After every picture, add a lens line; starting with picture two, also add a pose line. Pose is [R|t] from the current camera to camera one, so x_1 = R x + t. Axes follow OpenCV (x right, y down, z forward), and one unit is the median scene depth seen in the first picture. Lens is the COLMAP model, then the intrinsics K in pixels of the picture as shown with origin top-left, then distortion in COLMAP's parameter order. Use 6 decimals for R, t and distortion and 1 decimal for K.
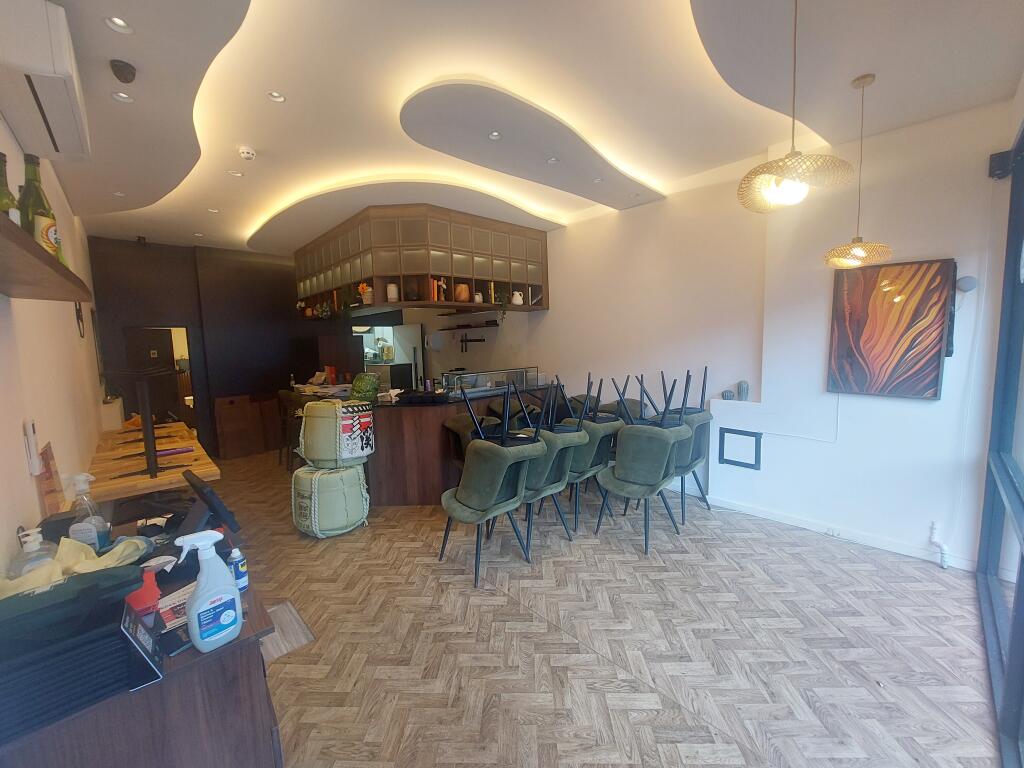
lens RADIAL K [[408.3, 0, 512.0], [0, 408.3, 384.0], [0, 0, 1]] dist [-0.000551, 0.000265]
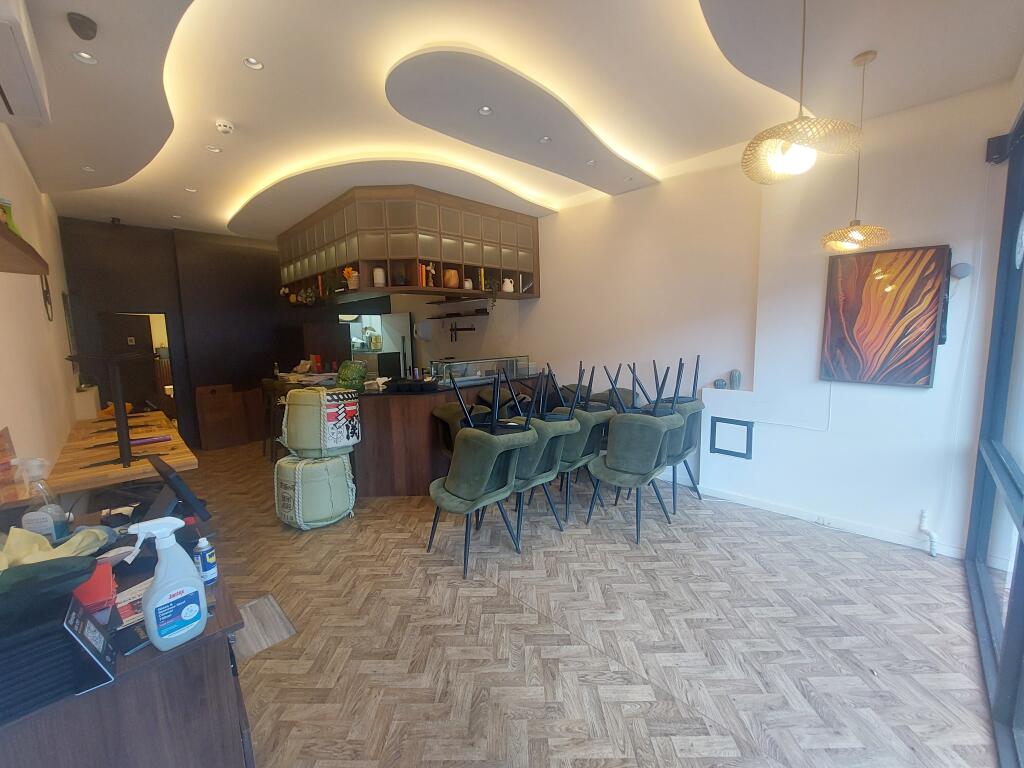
lens RADIAL K [[409.2, 0, 511.0], [0, 409.2, 381.3], [0, 0, 1]] dist [0.000550, -0.000305]
pose [[0.999756, 0.002786, 0.021897, -0.000645], [-0.003057, 0.999919, 0.012327, 0.012711], [-0.021860, -0.012391, 0.999684, 0.023036]]
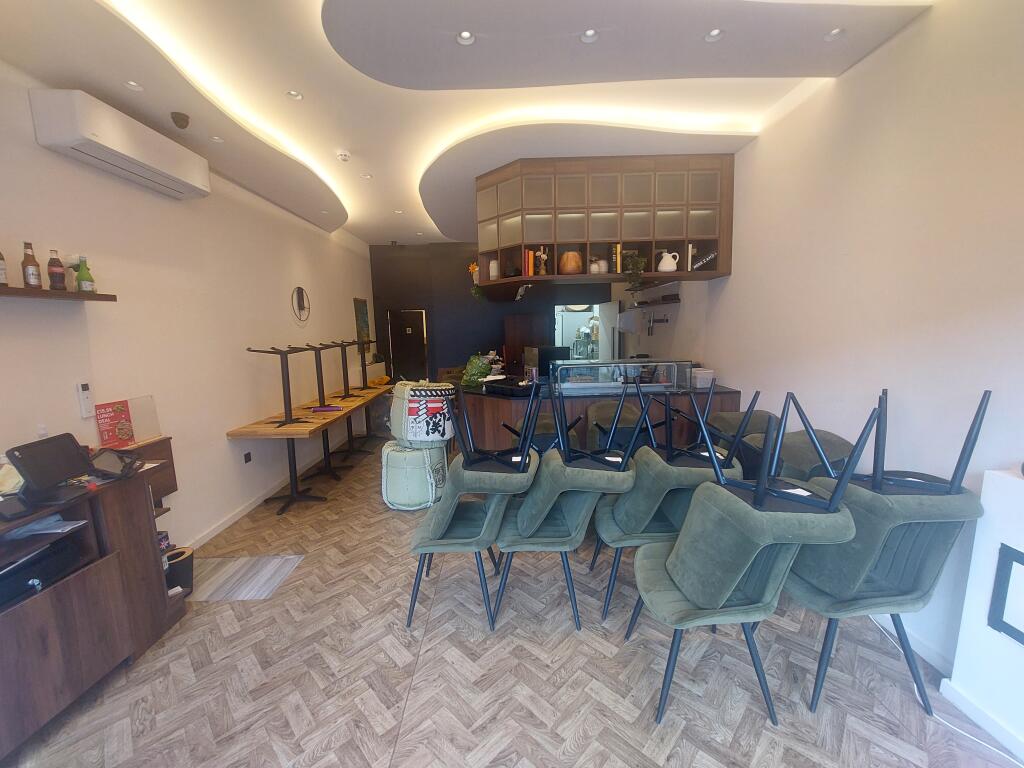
lens RADIAL K [[405.5, 0, 512.1], [0, 405.5, 384.0], [0, 0, 1]] dist [0.000061, -0.010574]
pose [[0.735463, 0.106403, -0.669158, 0.488355], [-0.066328, 0.994155, 0.085181, -0.066650], [0.674311, -0.018264, 0.738222, 0.467018]]
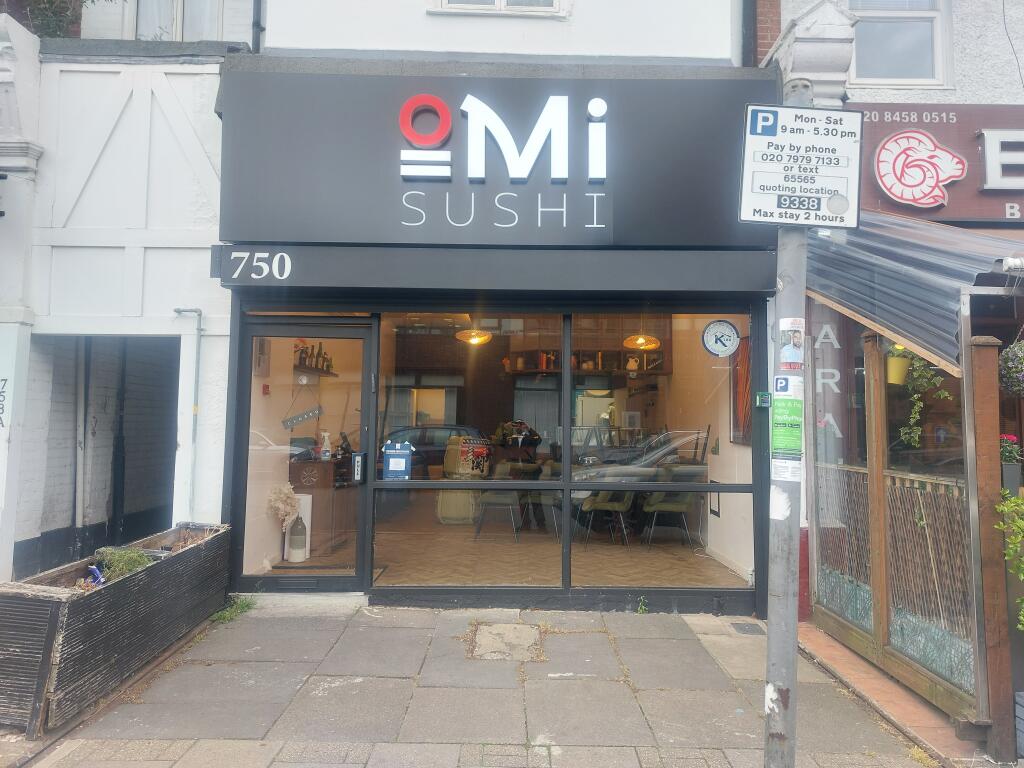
lens RADIAL K [[700.7, 0, 512.0], [0, 700.7, 384.0], [0, 0, 1]] dist [-0.000090, -0.000030]
pose [[0.735379, 0.000331, -0.677656, 1.674255], [-0.102769, 0.988488, -0.111040, 0.137096], [0.669818, 0.151298, 0.726947, -0.925419]]
